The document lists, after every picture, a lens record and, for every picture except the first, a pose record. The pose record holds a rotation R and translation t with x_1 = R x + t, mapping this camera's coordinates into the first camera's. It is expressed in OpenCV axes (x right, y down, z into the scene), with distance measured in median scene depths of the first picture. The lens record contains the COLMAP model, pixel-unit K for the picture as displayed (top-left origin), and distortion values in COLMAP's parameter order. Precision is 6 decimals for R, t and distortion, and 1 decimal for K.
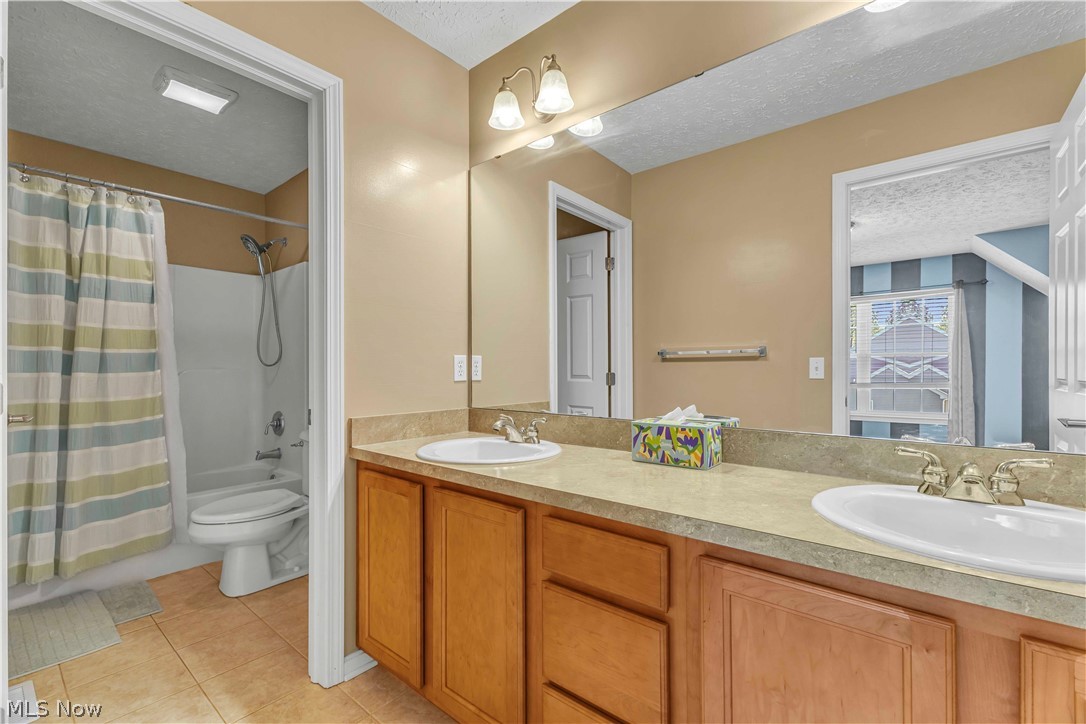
lens RADIAL K [[466.6, 0, 547.2], [0, 466.6, 365.9], [0, 0, 1]] dist [0.002009, -0.001127]
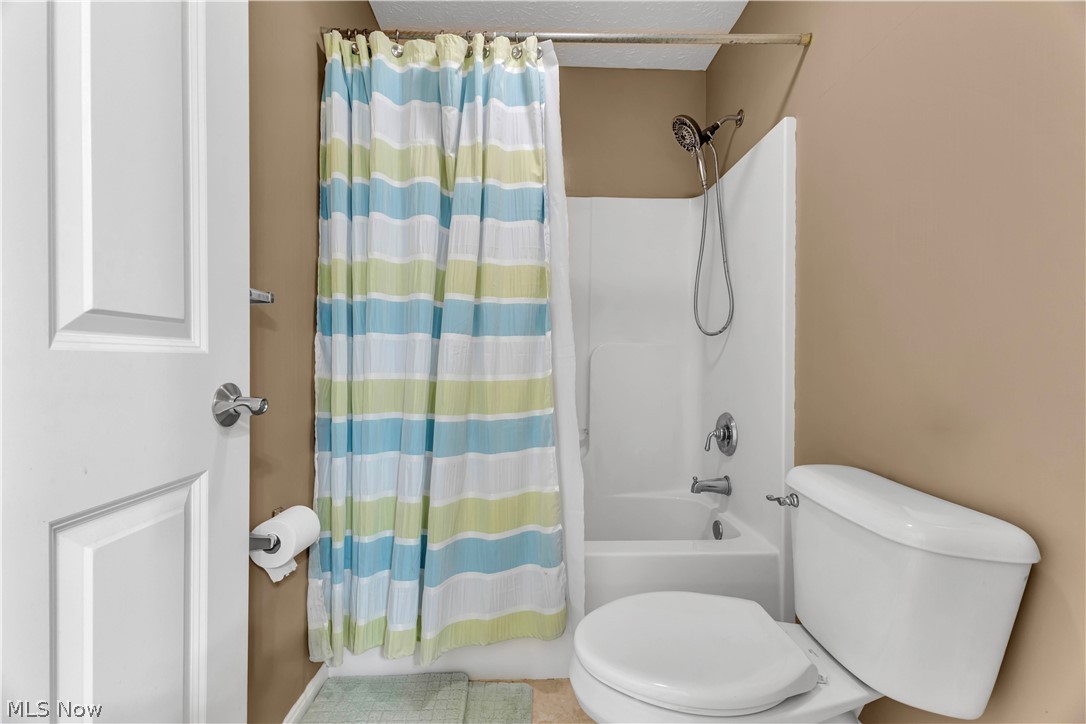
lens RADIAL K [[444.0, 0, 542.7], [0, 444.0, 364.6], [0, 0, 1]] dist [0.010215, -0.000028]
pose [[0.650188, 0.008572, -0.759725, -0.423187], [-0.004080, 0.999961, 0.007791, 0.046390], [0.759762, -0.001965, 0.650198, 0.647117]]
